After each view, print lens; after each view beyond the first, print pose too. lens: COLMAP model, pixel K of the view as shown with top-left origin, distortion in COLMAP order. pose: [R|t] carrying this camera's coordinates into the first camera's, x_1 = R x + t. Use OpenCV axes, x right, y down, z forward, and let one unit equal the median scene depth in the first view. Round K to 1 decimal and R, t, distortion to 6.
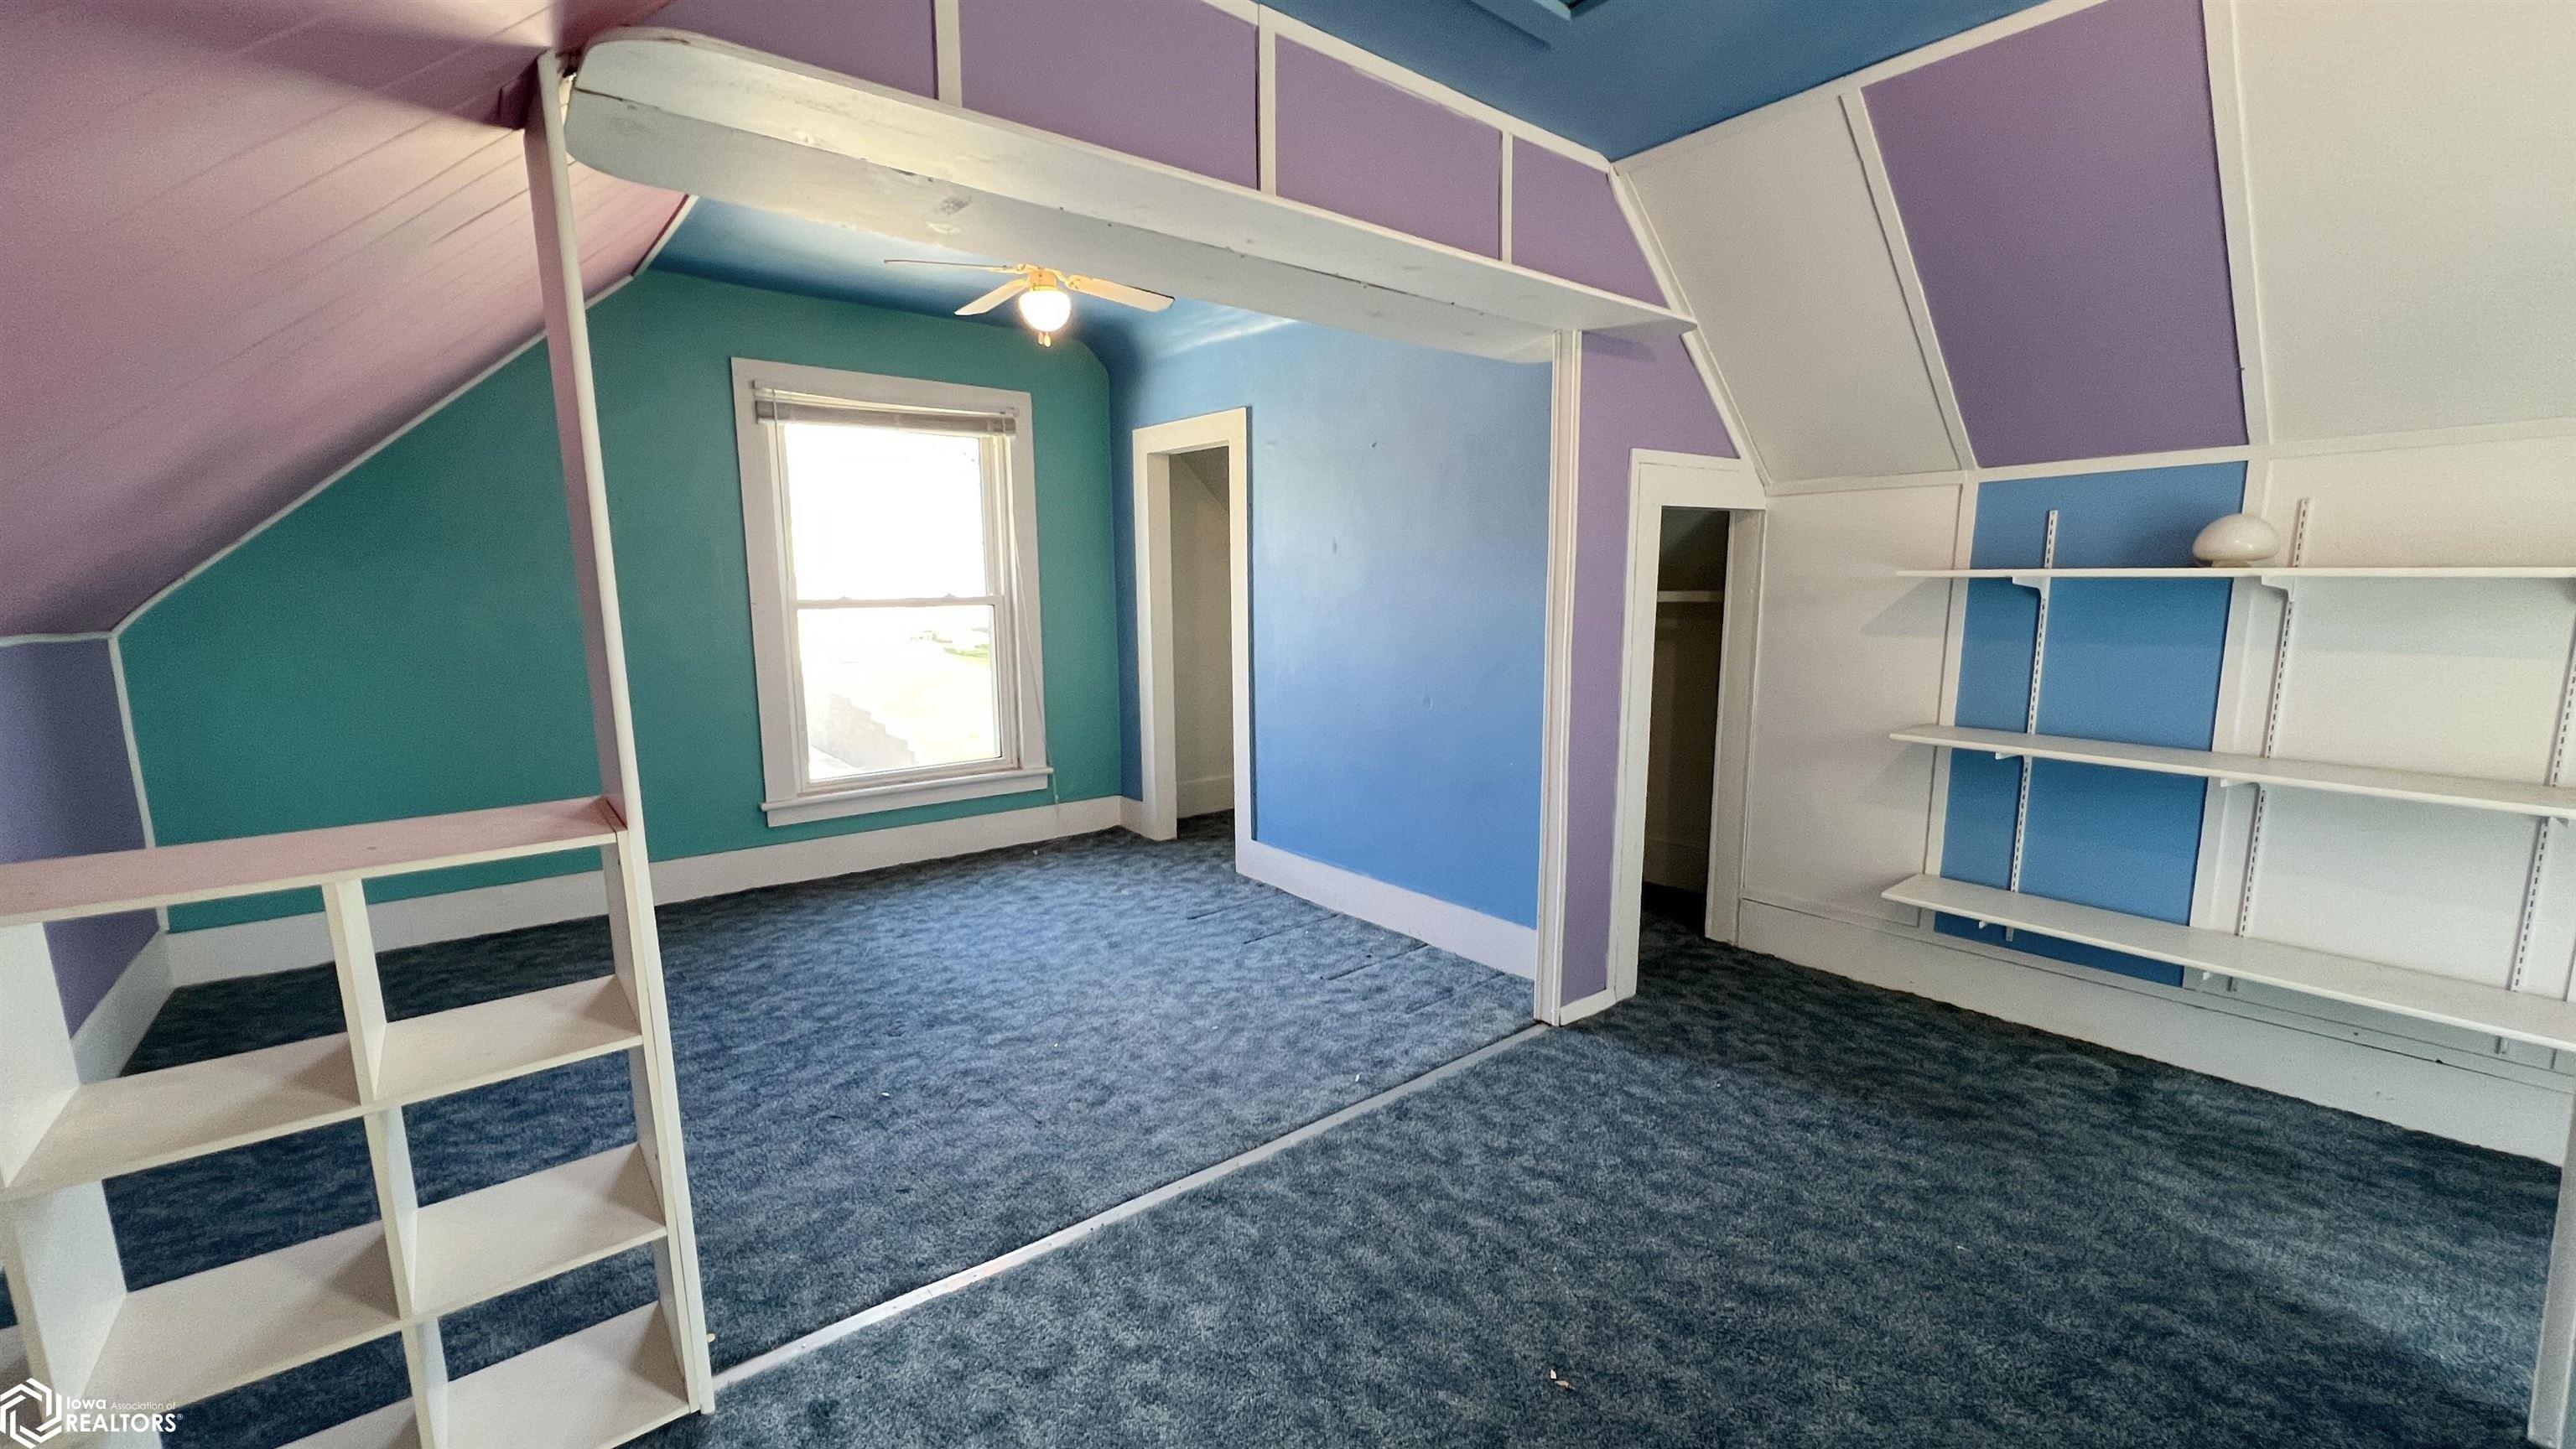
lens RADIAL K [[1030.1, 0, 1290.3], [0, 1030.1, 737.2], [0, 0, 1]] dist [0.001400, -0.000044]
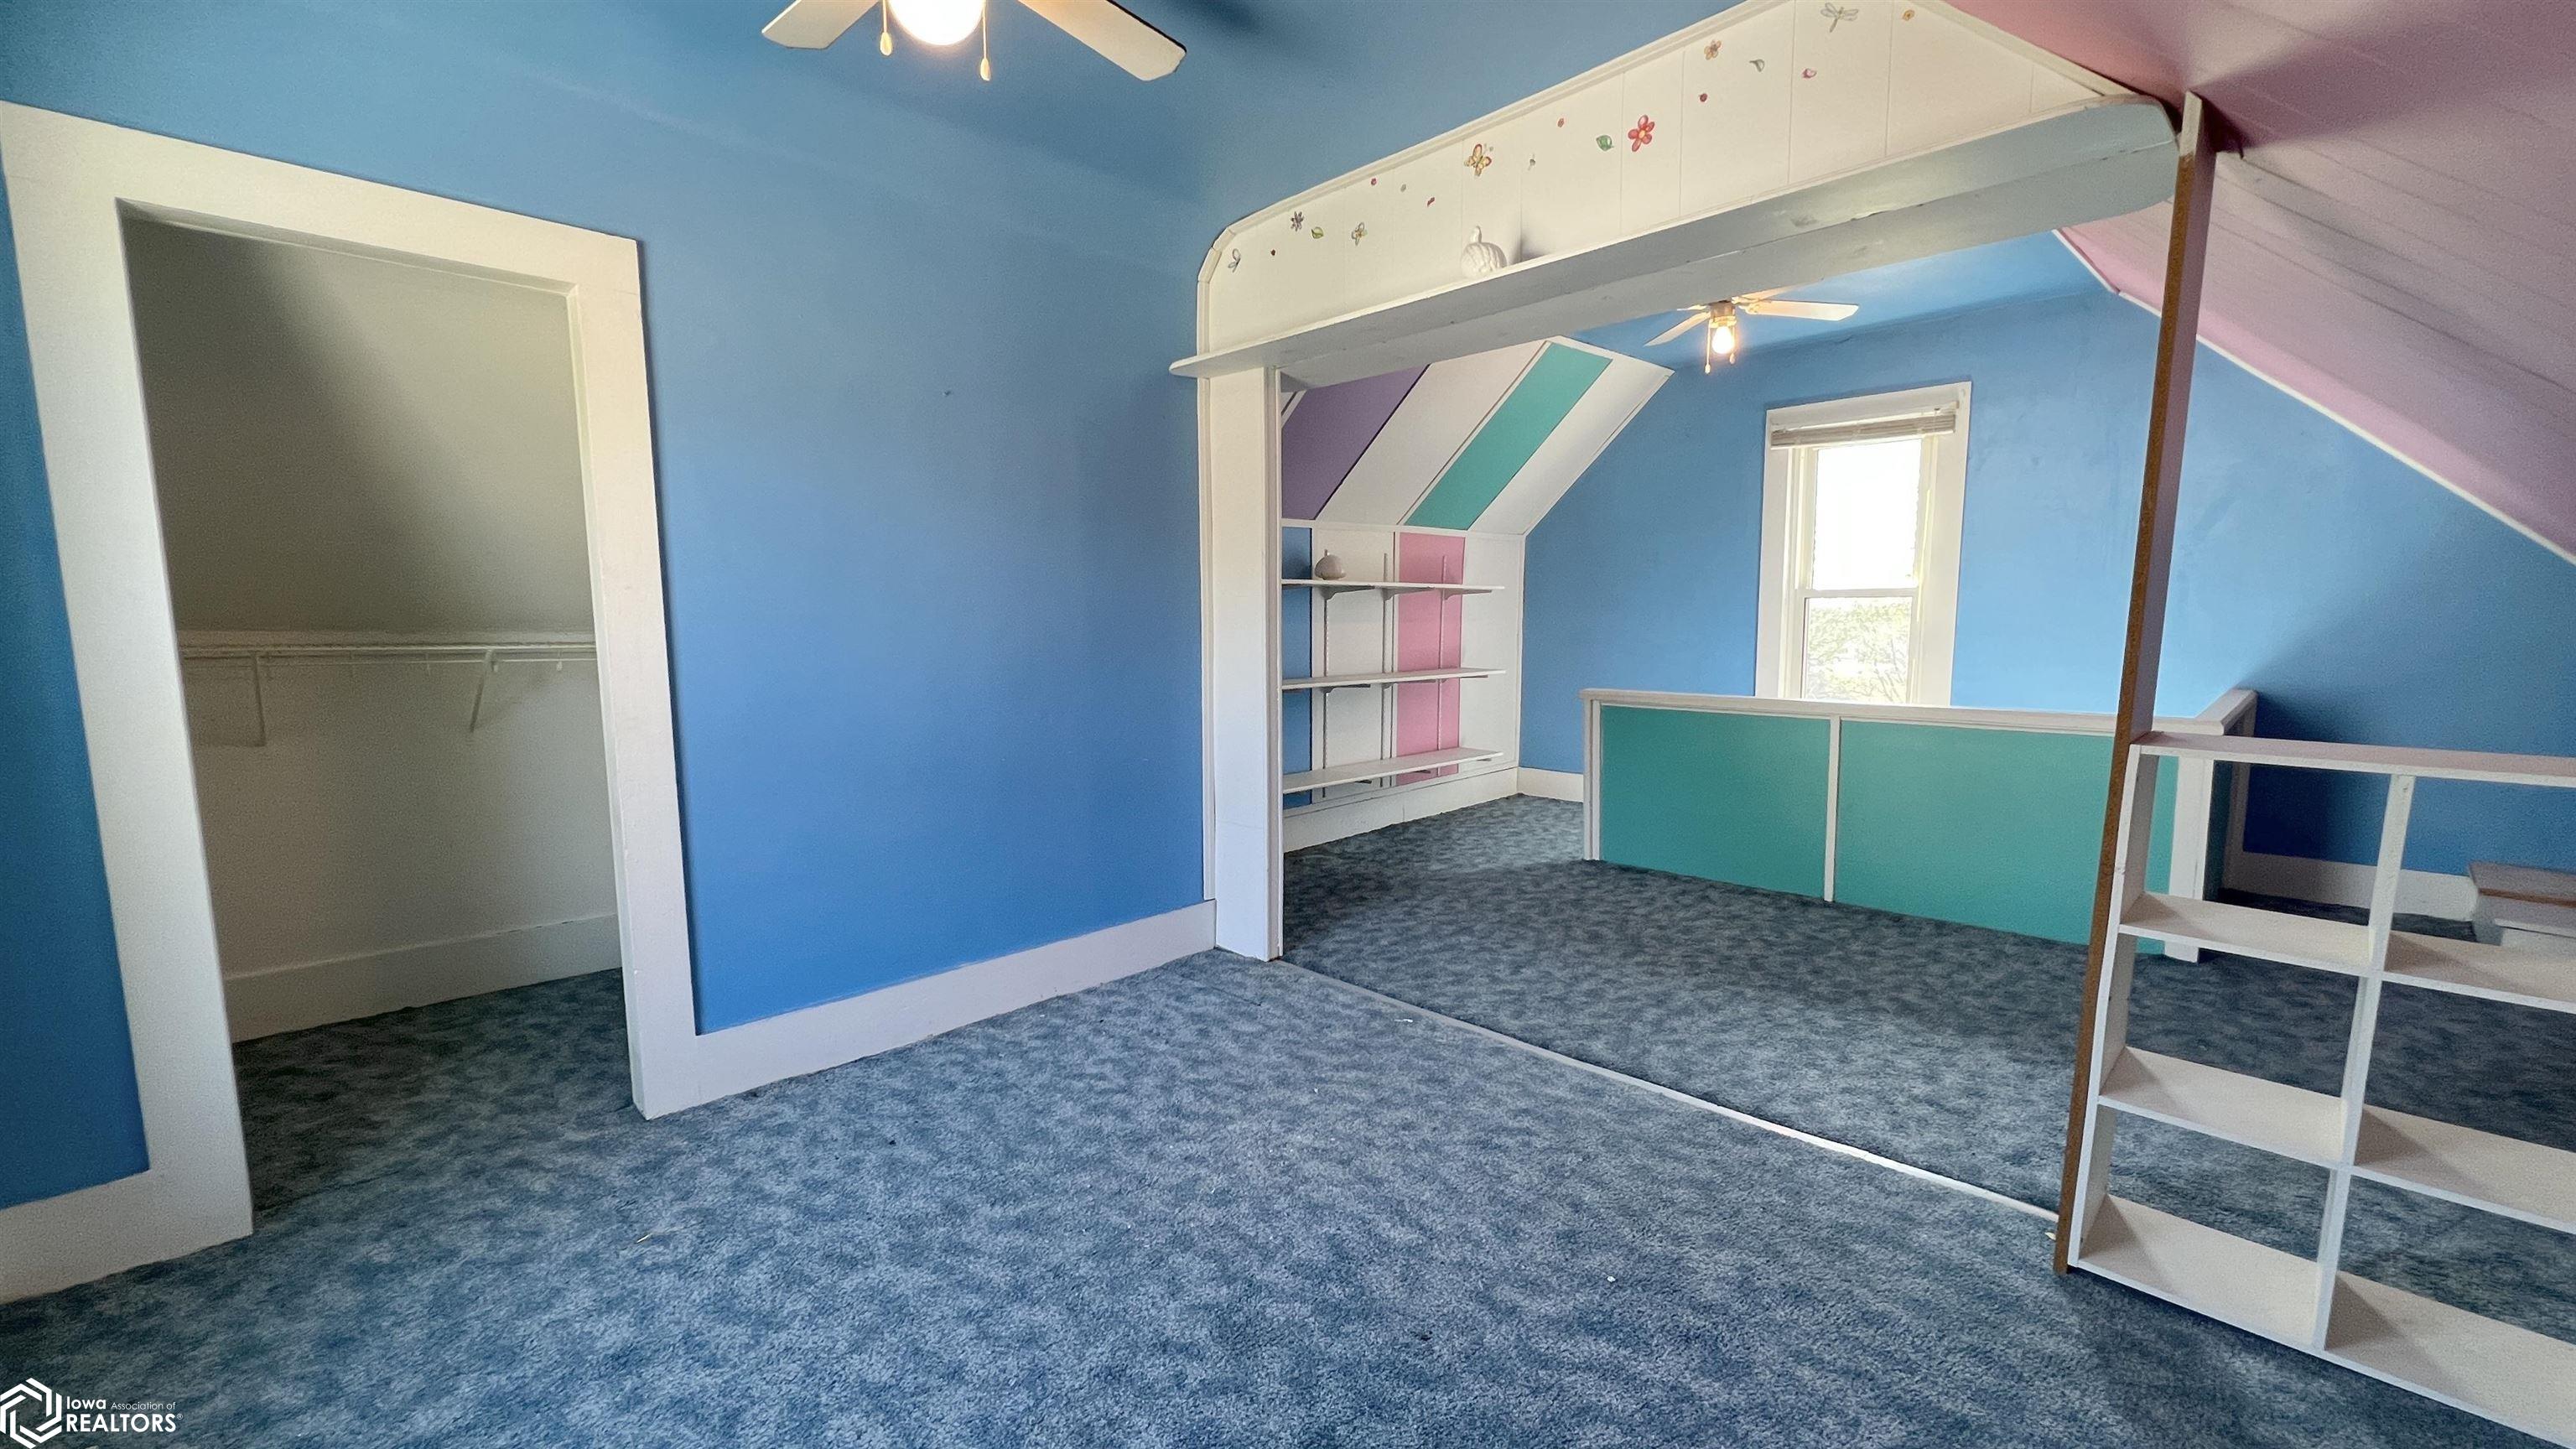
lens RADIAL K [[1030.1, 0, 1290.0], [0, 1030.1, 730.2], [0, 0, 1]] dist [0.001400, -0.000044]
pose [[-0.097248, -0.109233, 0.989248, -0.804675], [0.157165, 0.979802, 0.123640, -0.105575], [-0.982773, 0.167499, -0.078116, 0.955873]]
